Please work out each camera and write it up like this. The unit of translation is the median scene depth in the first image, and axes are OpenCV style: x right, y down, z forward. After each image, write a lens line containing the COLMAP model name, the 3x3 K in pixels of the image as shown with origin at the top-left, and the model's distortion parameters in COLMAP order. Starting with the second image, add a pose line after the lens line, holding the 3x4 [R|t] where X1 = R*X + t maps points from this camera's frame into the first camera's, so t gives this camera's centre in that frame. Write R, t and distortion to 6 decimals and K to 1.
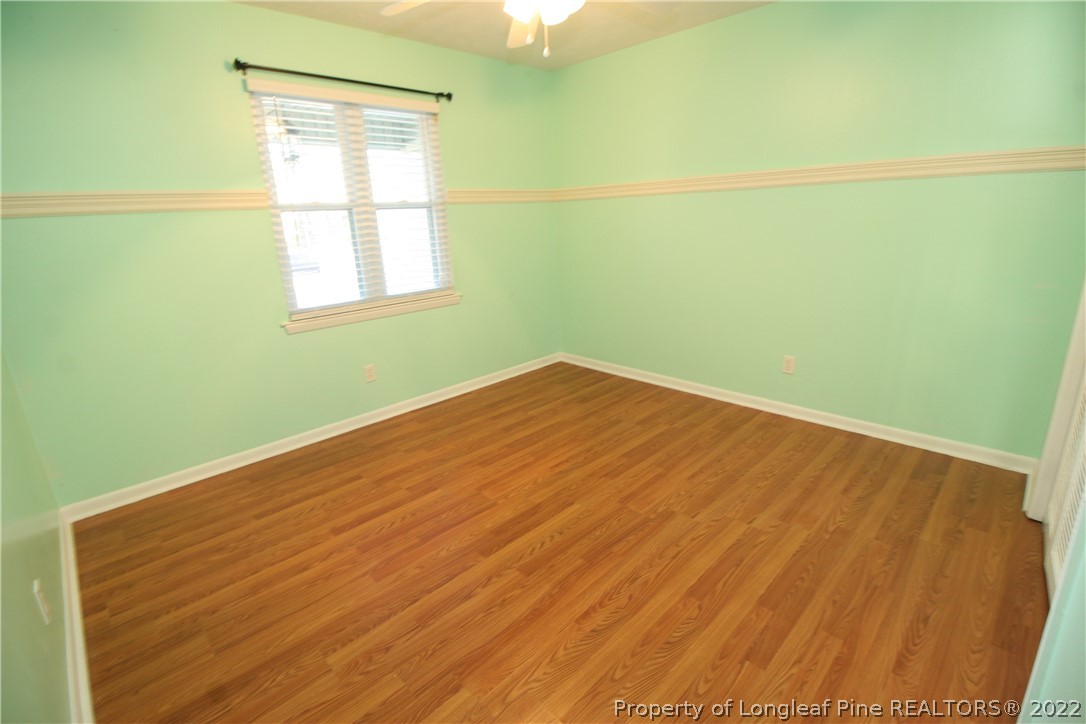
lens RADIAL K [[498.7, 0, 540.5], [0, 498.7, 358.1], [0, 0, 1]] dist [-0.000029, -0.013505]
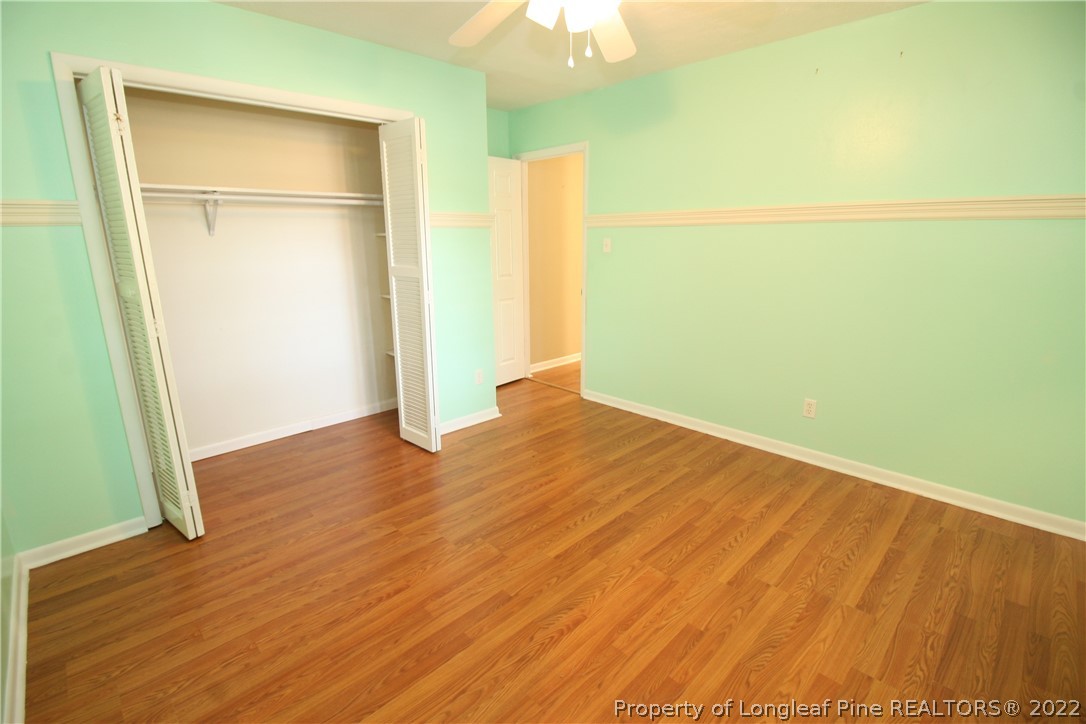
lens RADIAL K [[498.7, 0, 540.5], [0, 498.7, 358.1], [0, 0, 1]] dist [-0.000029, -0.013505]
pose [[-0.998684, 0.050413, 0.009447, 0.069042], [0.048420, 0.865904, 0.497862, -0.509193], [0.016918, 0.497664, -0.867205, 1.702559]]
